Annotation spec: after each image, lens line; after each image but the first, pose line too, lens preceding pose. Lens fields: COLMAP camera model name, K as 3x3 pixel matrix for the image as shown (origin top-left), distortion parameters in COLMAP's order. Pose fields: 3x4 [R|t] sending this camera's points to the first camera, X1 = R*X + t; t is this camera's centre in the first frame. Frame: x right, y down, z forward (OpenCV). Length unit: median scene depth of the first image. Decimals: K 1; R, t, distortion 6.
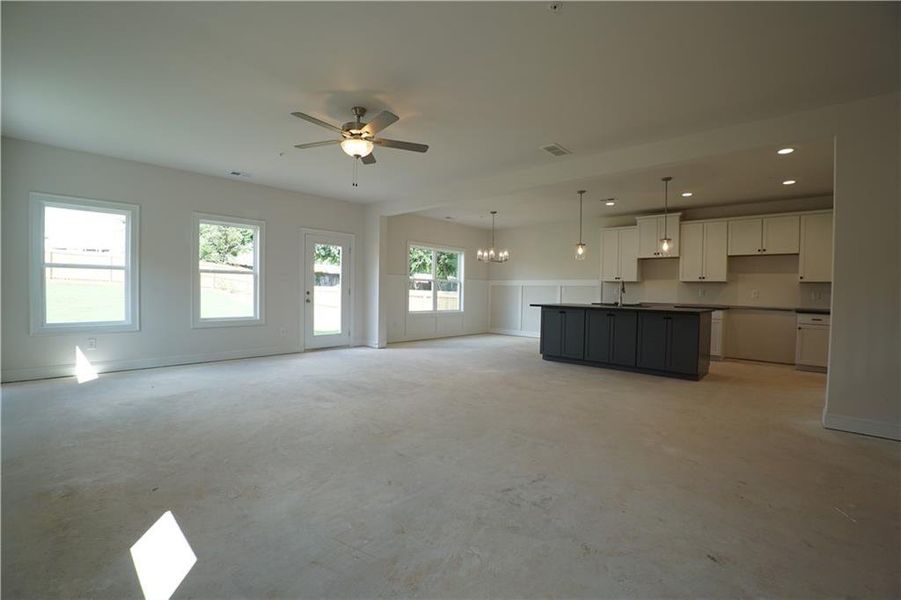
lens RADIAL K [[396.7, 0, 448.7], [0, 396.7, 299.8], [0, 0, 1]] dist [-0.051280, 0.005093]
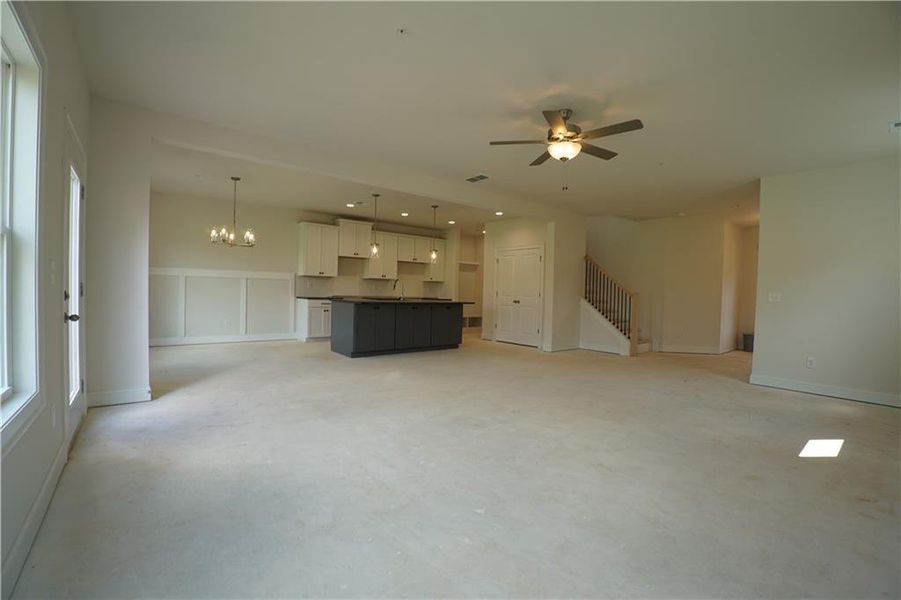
lens RADIAL K [[396.7, 0, 445.0], [0, 396.7, 299.4], [0, 0, 1]] dist [-0.051280, 0.005093]
pose [[0.161010, -0.035350, 0.986320, -0.663861], [-0.002402, 0.999341, 0.036209, -0.027682], [-0.986950, -0.008199, 0.160819, 0.600128]]
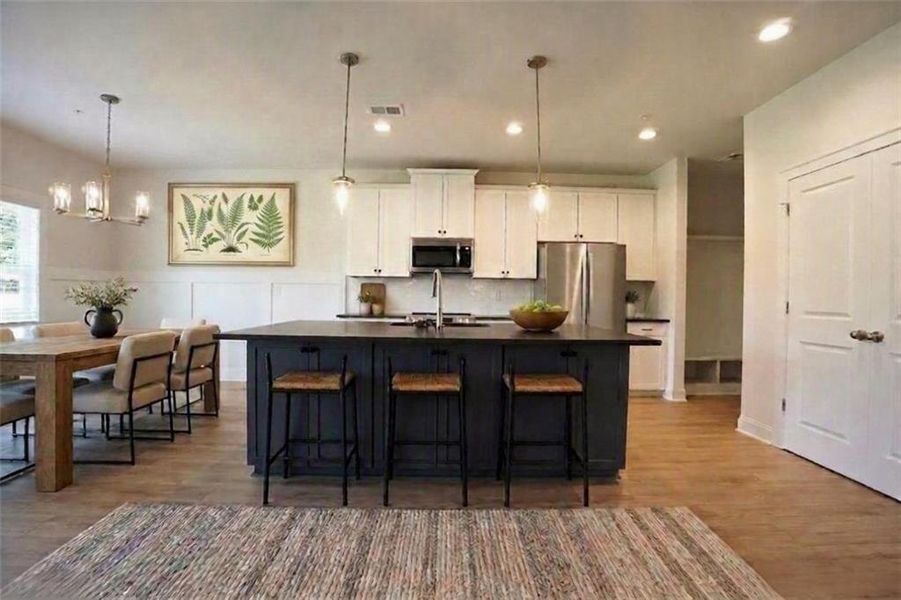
lens RADIAL K [[396.7, 0, 449.8], [0, 396.7, 298.7], [0, 0, 1]] dist [-0.051280, 0.005093]
pose [[0.729440, -0.013994, 0.683902, 0.121334], [0.014738, 0.999880, 0.004740, -0.016990], [-0.683886, 0.006622, 0.729558, 0.589400]]
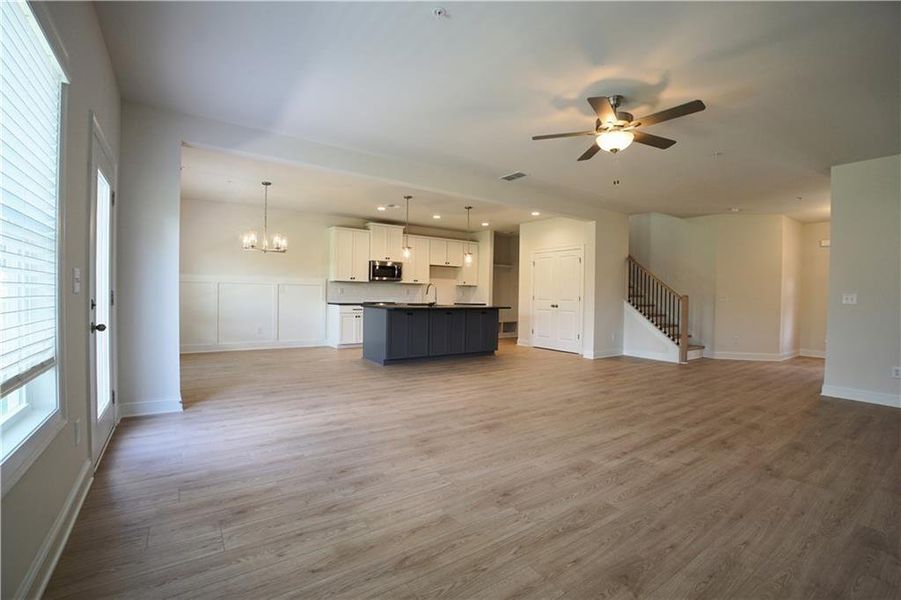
lens RADIAL K [[396.7, 0, 444.8], [0, 396.7, 299.3], [0, 0, 1]] dist [-0.051280, 0.005093]
pose [[0.231099, -0.026720, 0.972563, -0.622468], [0.008316, 0.999641, 0.025488, -0.028599], [-0.972895, 0.002197, 0.231238, 0.625791]]
